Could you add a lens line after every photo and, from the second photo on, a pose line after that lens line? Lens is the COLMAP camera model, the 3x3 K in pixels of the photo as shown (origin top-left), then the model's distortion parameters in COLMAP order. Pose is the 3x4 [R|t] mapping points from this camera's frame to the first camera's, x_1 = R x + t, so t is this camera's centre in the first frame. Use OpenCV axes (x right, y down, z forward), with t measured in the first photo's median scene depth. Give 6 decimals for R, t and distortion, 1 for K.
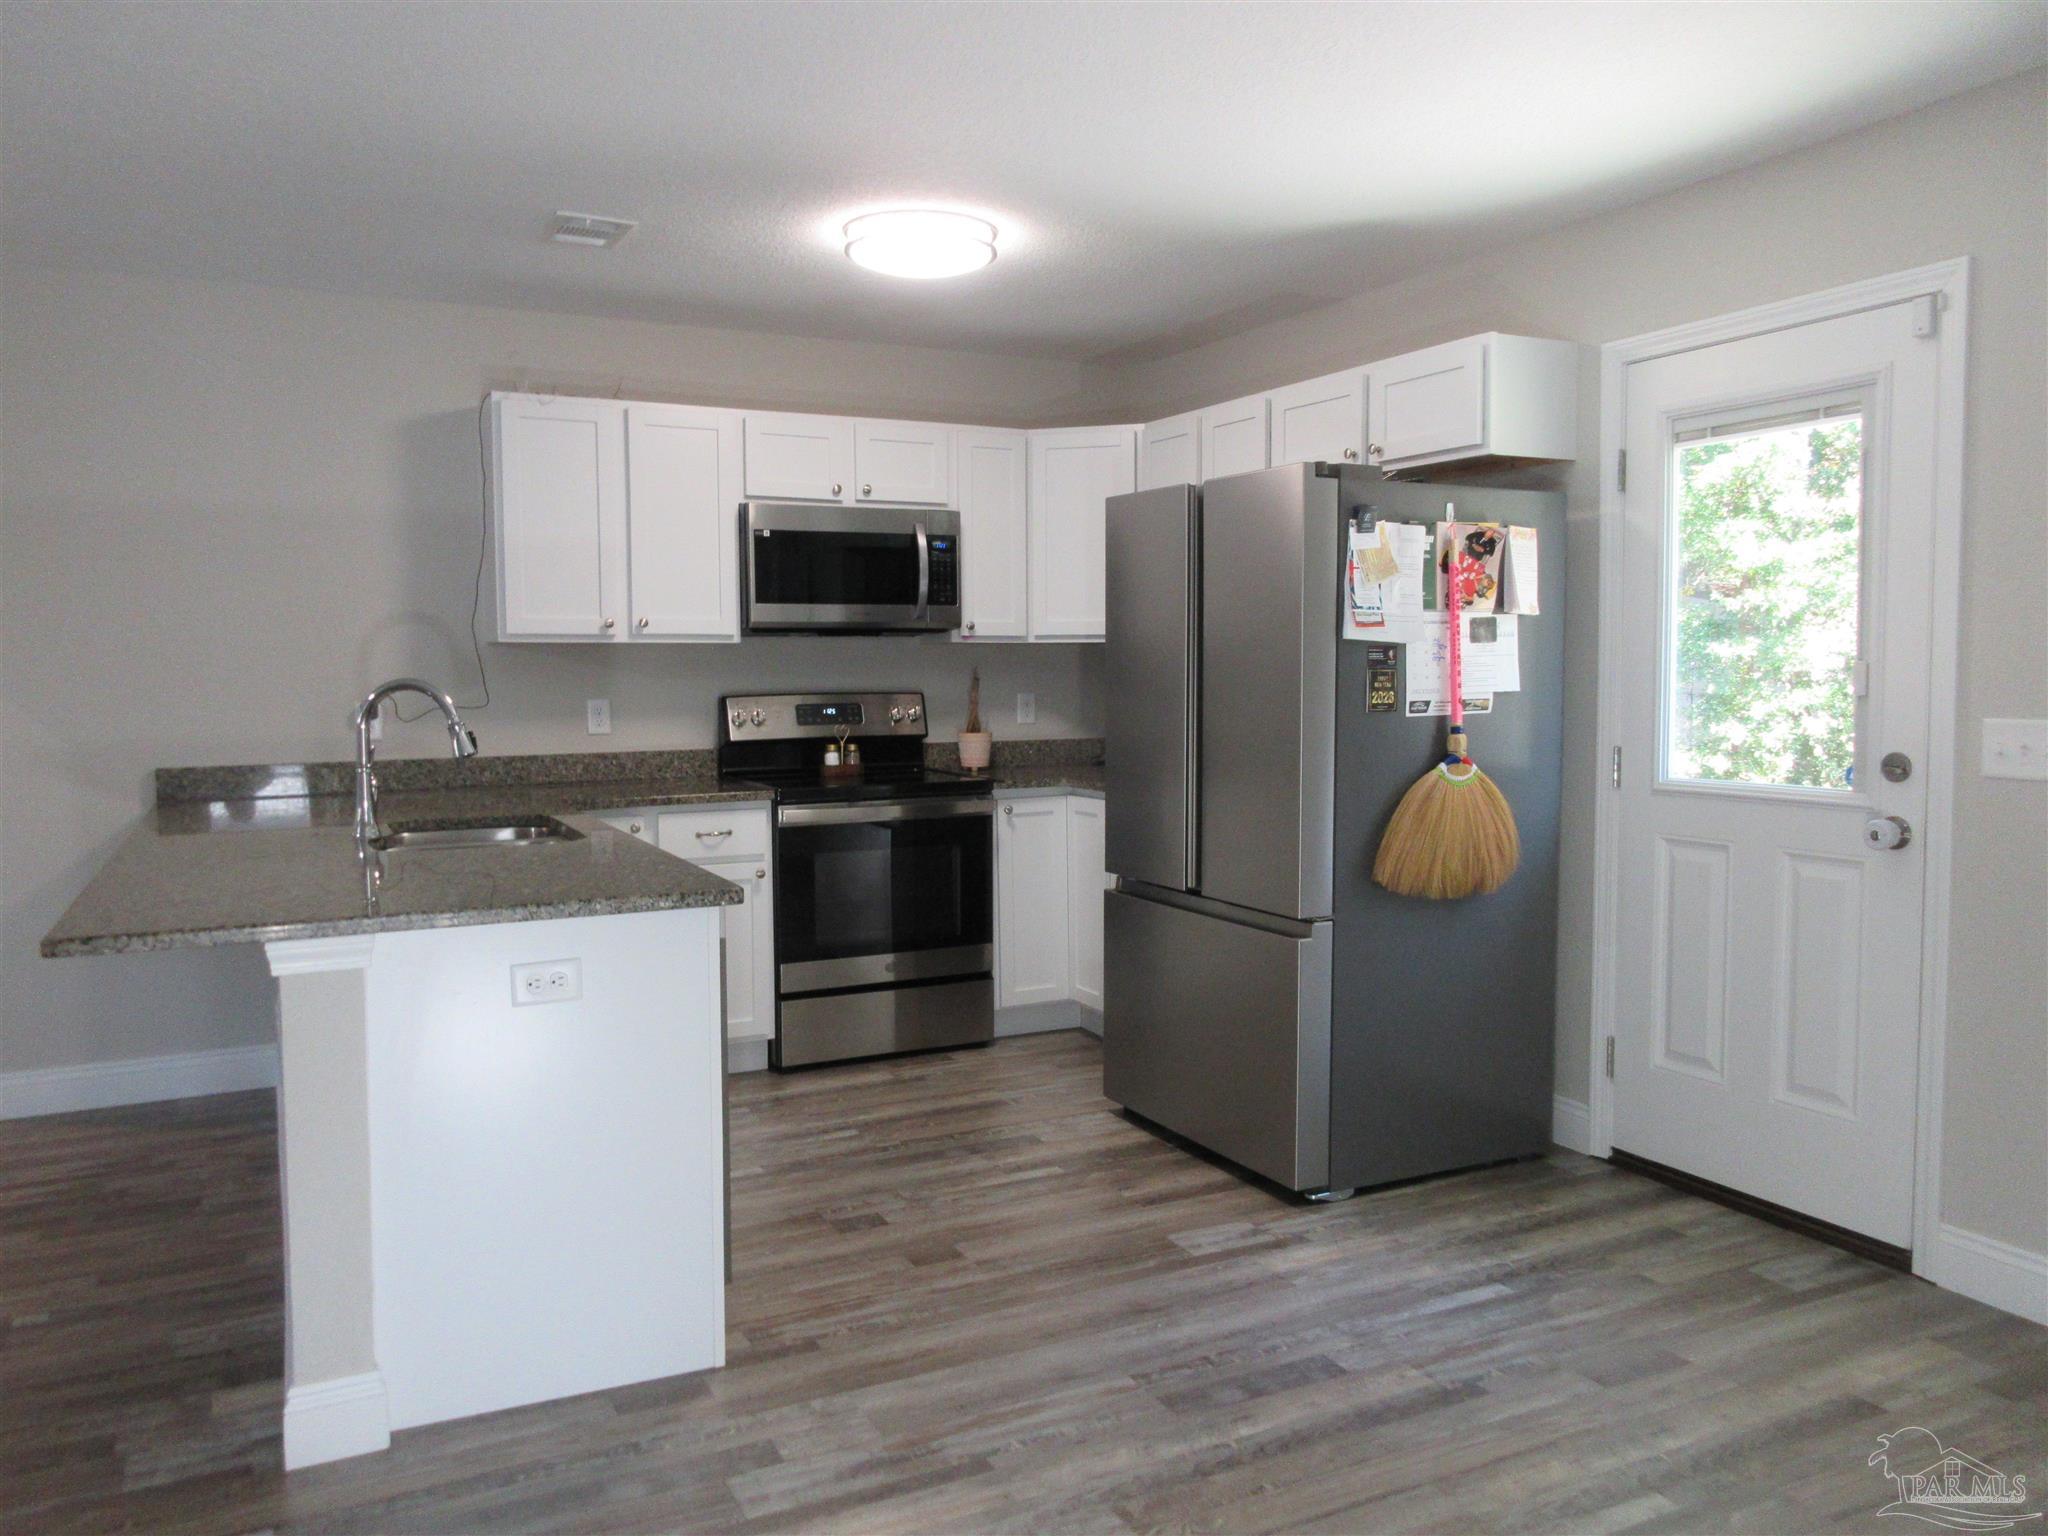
lens RADIAL K [[1554.1, 0, 1032.1], [0, 1554.1, 763.3], [0, 0, 1]] dist [0.014175, 0.010321]
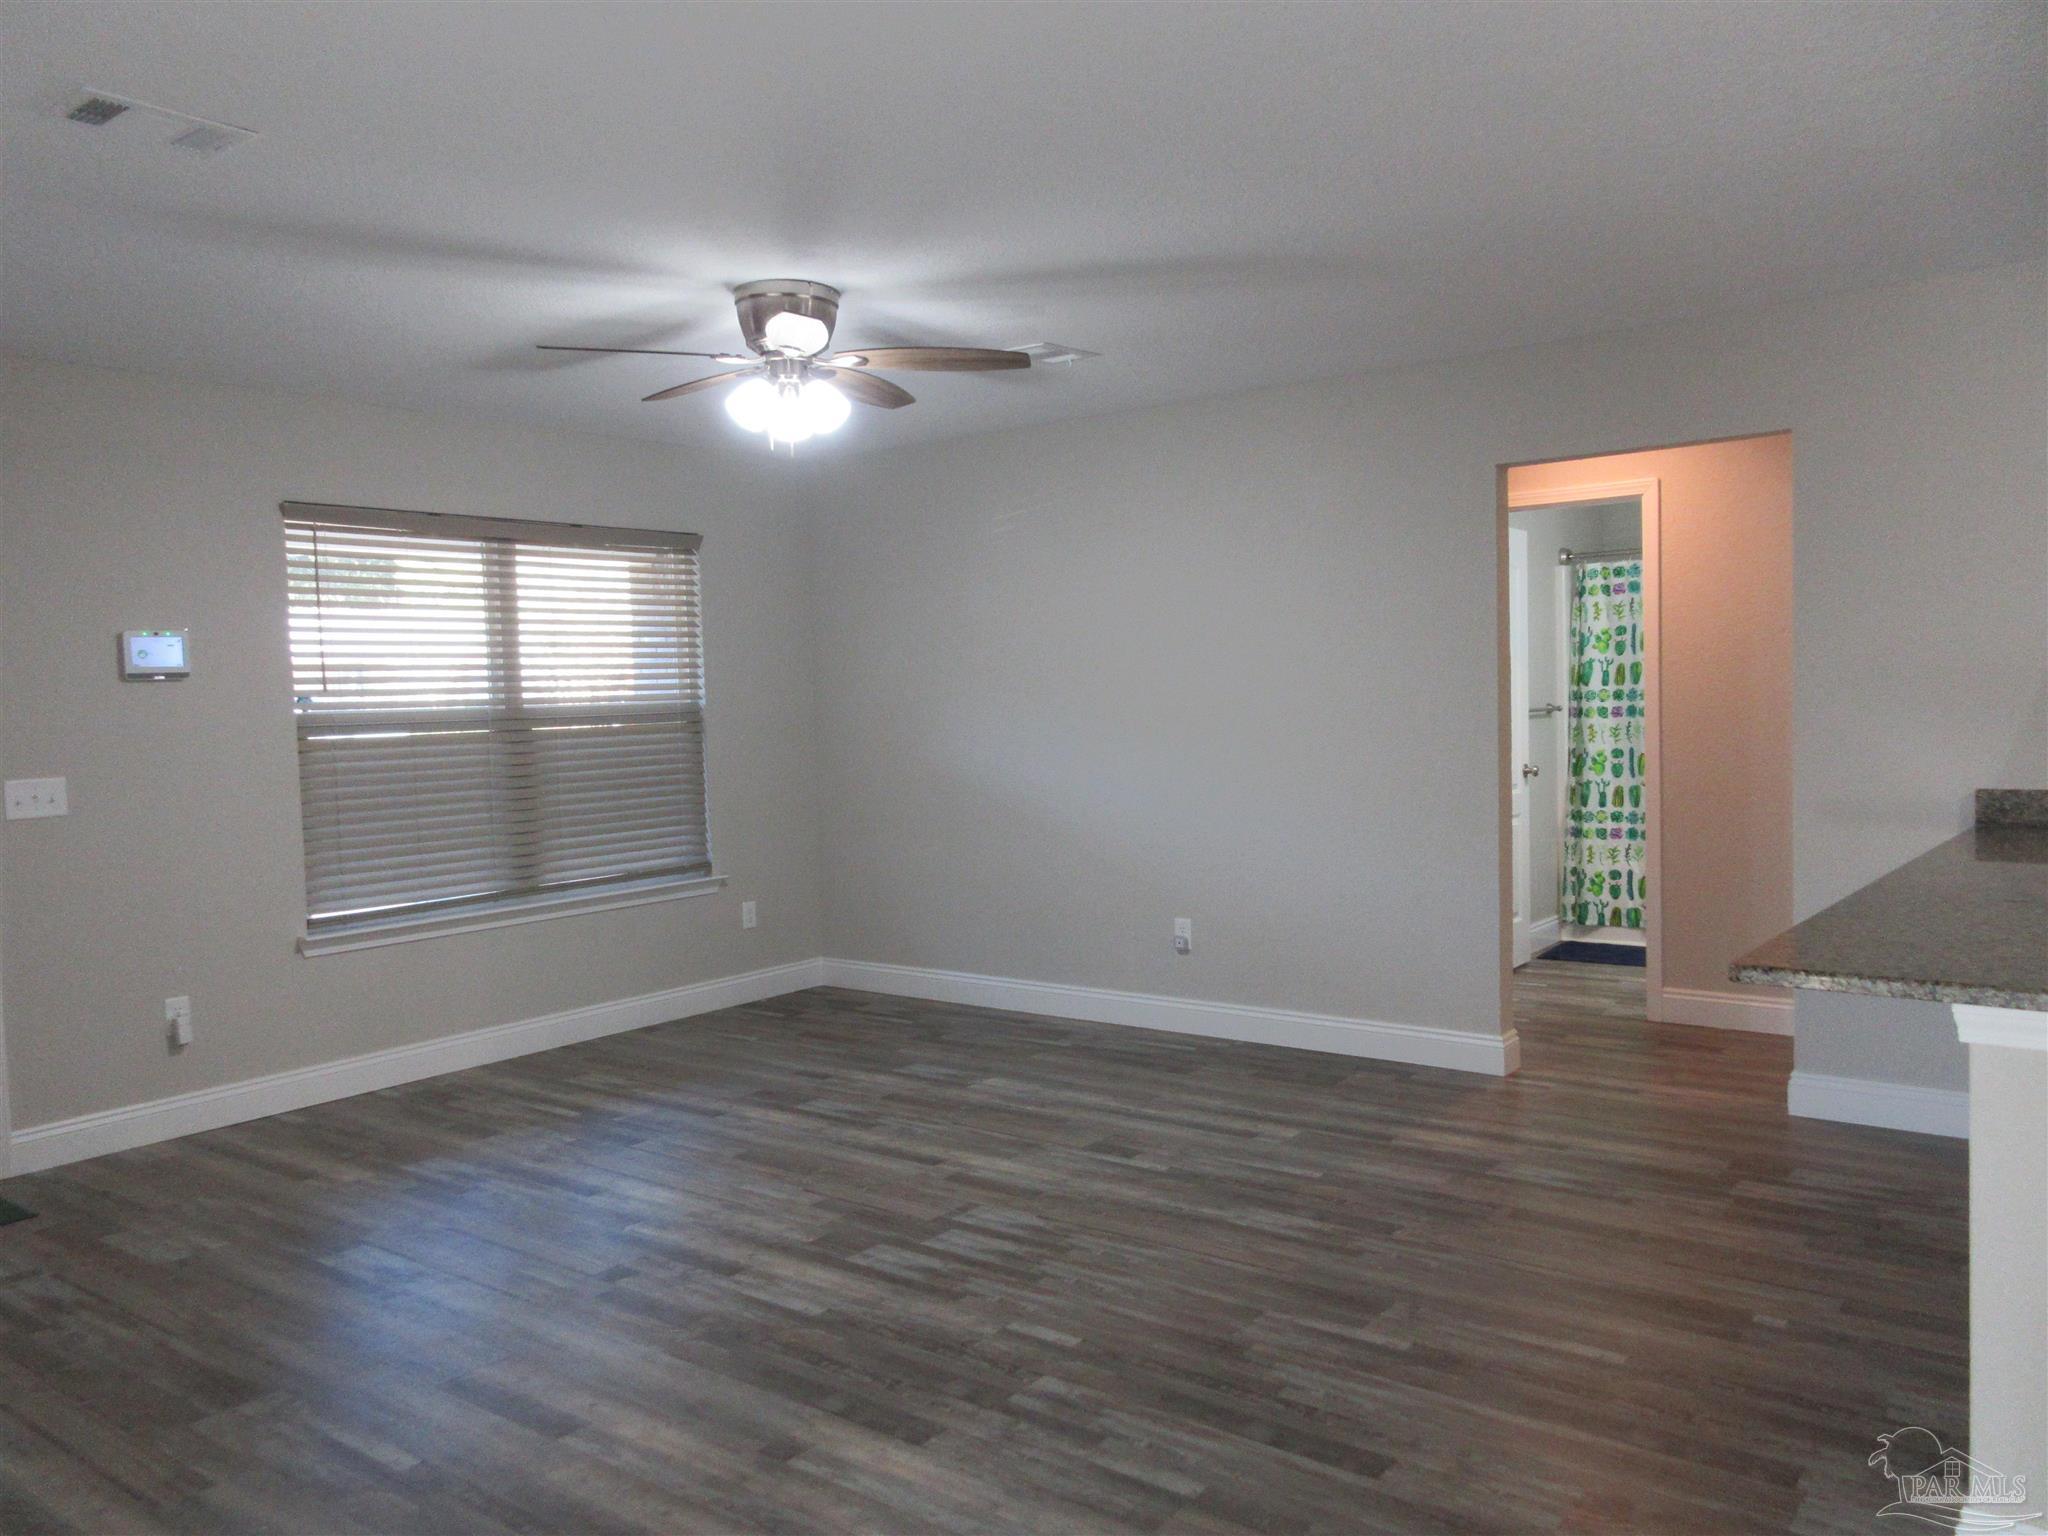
lens RADIAL K [[1541.6, 0, 1026.6], [0, 1541.6, 762.1], [0, 0, 1]] dist [0.009815, 0.002618]
pose [[0.427636, 0.033414, -0.903333, 0.052874], [-0.036078, 0.999151, 0.019879, -0.014503], [0.903231, 0.024090, 0.428479, 0.085969]]
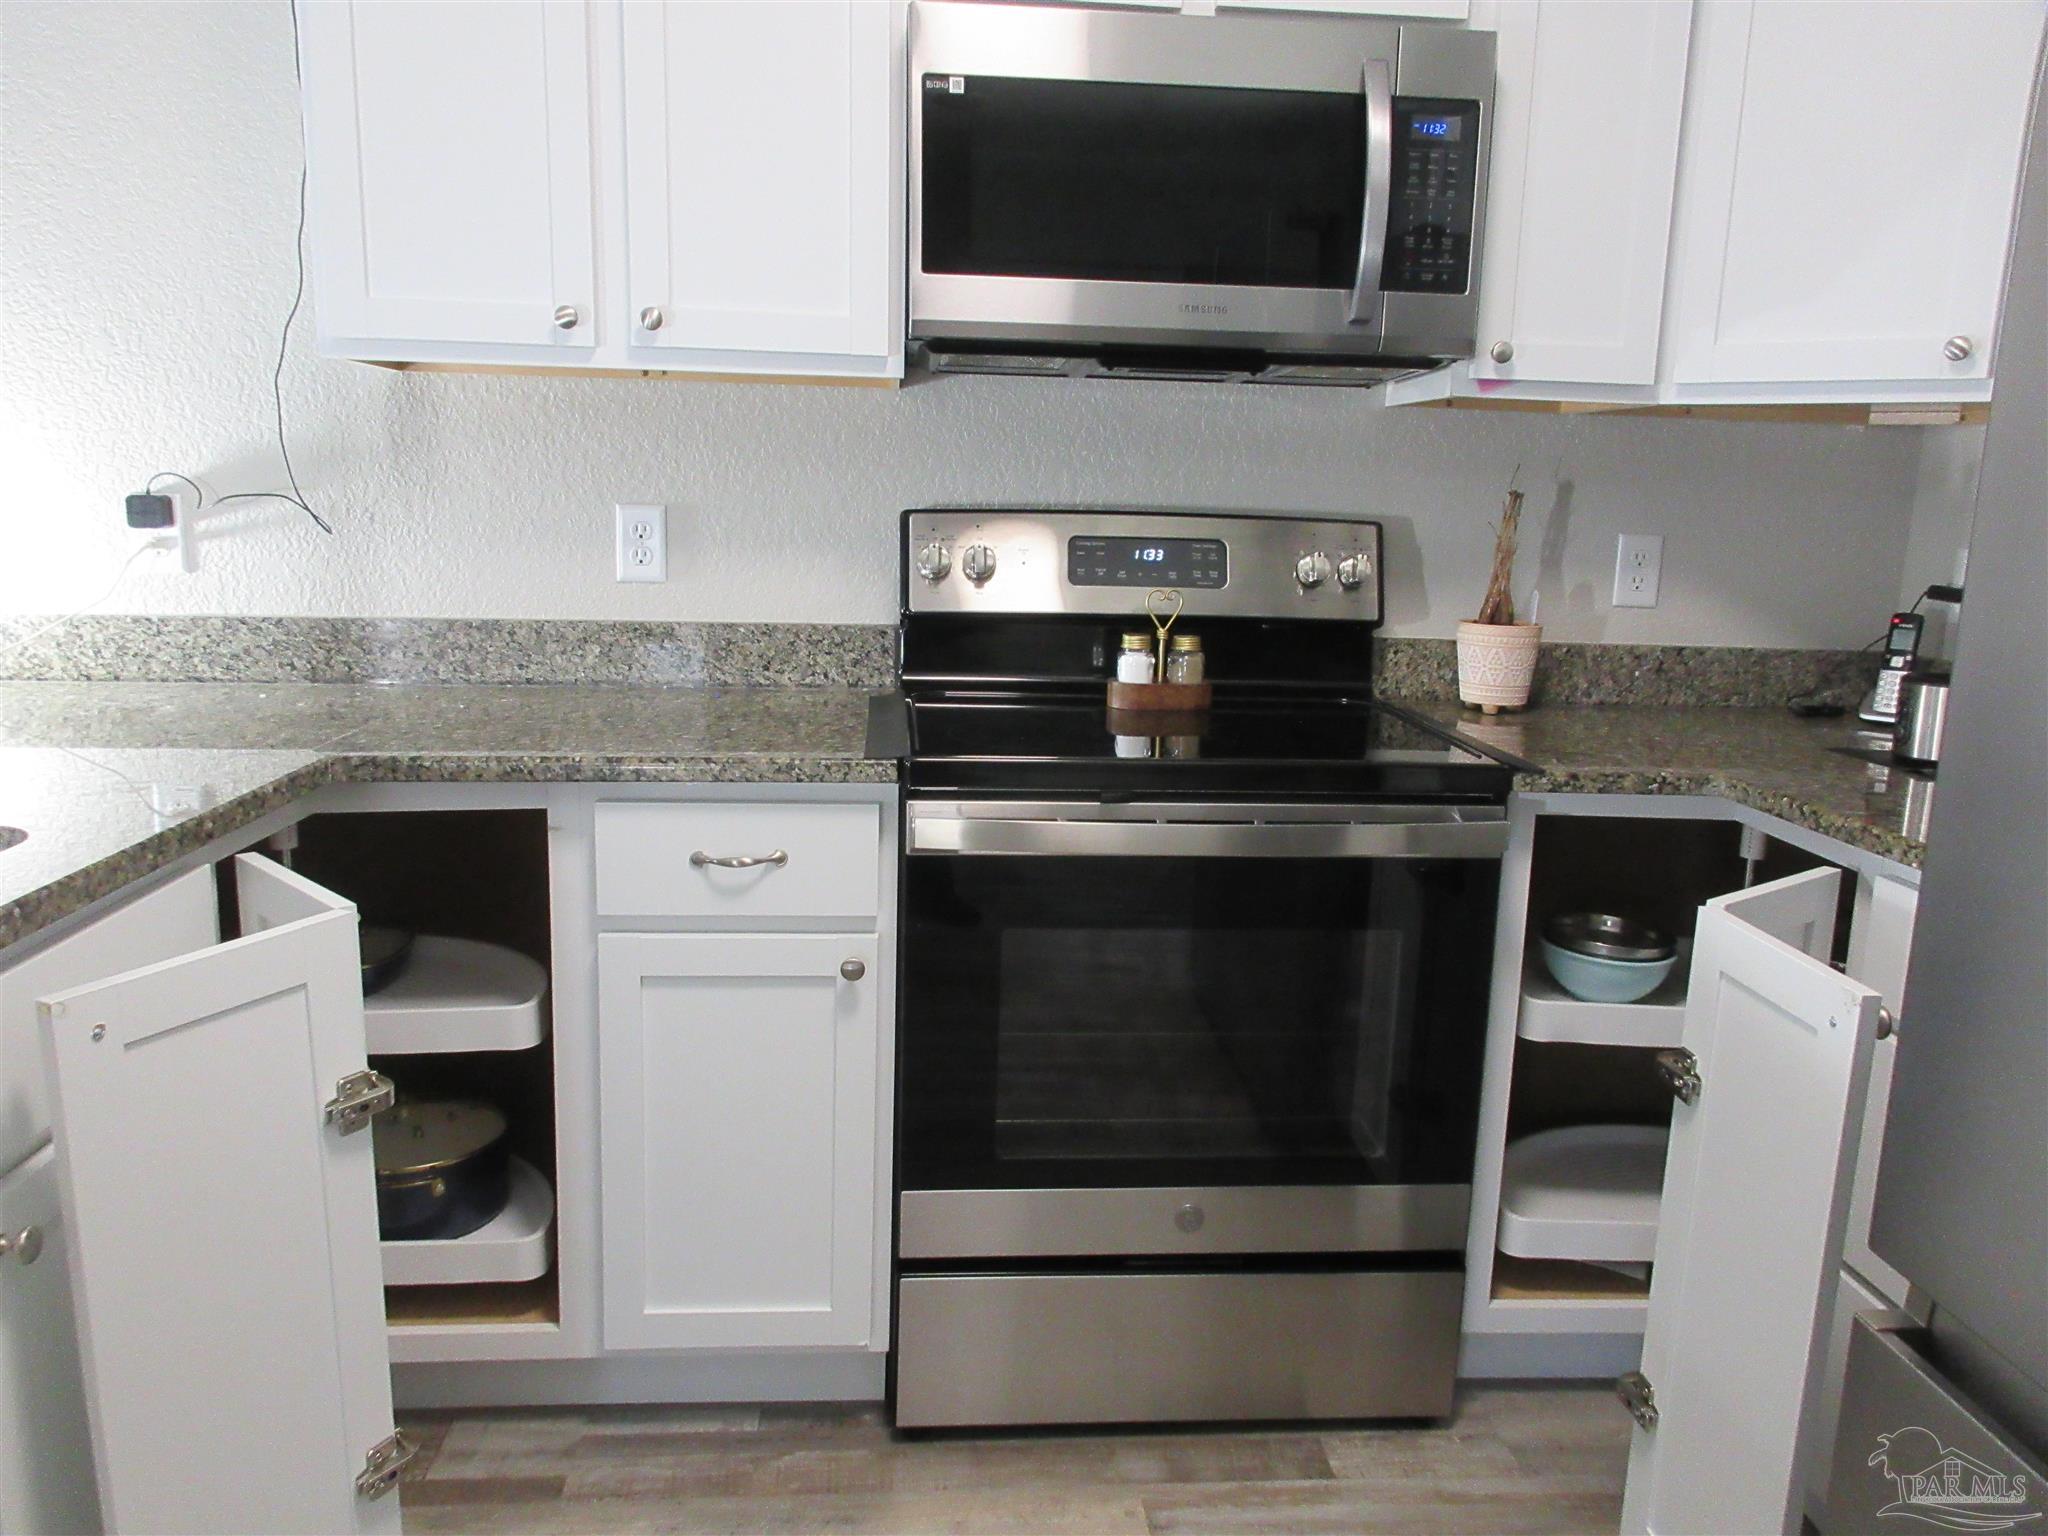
lens RADIAL K [[1511.6, 0, 1019.1], [0, 1511.6, 760.4], [0, 0, 1]] dist [-0.034172, 0.044024]
pose [[0.920738, 0.100314, -0.377066, 0.001697], [-0.058679, 0.990995, 0.120358, -0.036575], [0.385744, -0.088693, 0.918333, 0.858421]]
